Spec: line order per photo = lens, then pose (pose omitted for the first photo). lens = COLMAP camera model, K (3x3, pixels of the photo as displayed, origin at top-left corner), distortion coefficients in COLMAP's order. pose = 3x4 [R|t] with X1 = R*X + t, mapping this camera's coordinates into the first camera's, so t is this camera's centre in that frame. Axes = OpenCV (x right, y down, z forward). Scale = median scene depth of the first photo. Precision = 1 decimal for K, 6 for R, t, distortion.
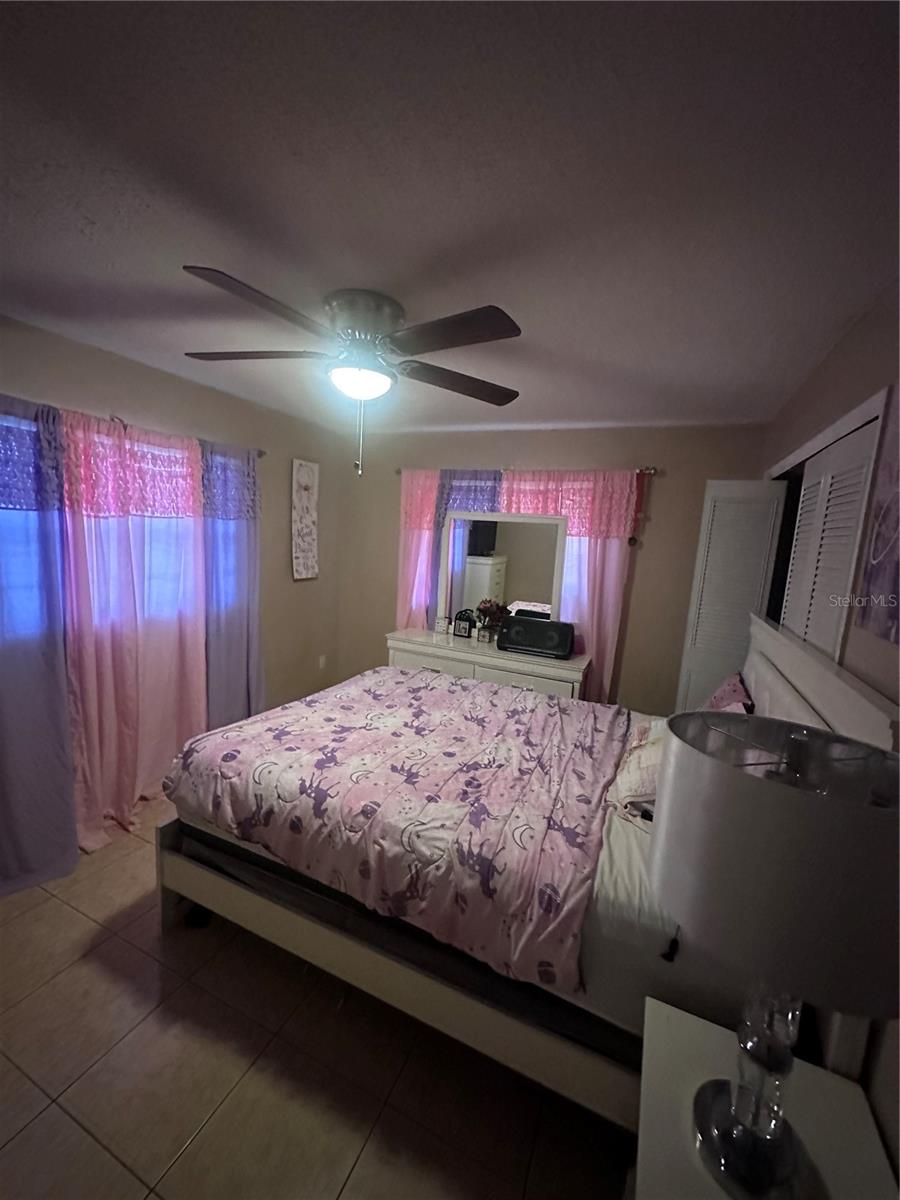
lens RADIAL K [[483.8, 0, 450.0], [0, 483.8, 600.0], [0, 0, 1]] dist [-0.001554, -0.000106]
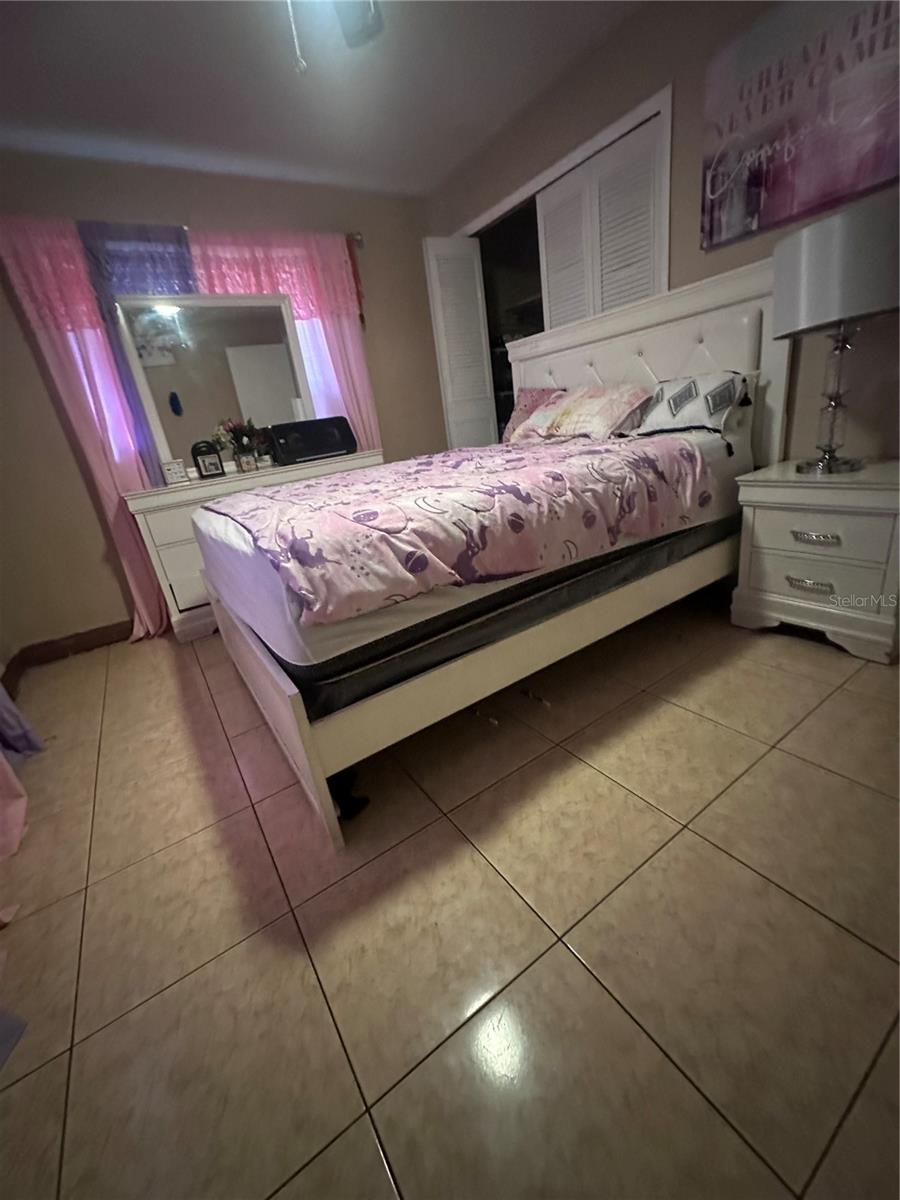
lens RADIAL K [[483.8, 0, 450.0], [0, 483.8, 600.0], [0, 0, 1]] dist [-0.001554, -0.000106]
pose [[0.512028, -0.424693, 0.746635, -0.951269], [0.290755, 0.903603, 0.314584, 0.260921], [-0.808263, 0.056012, 0.586152, 0.549447]]
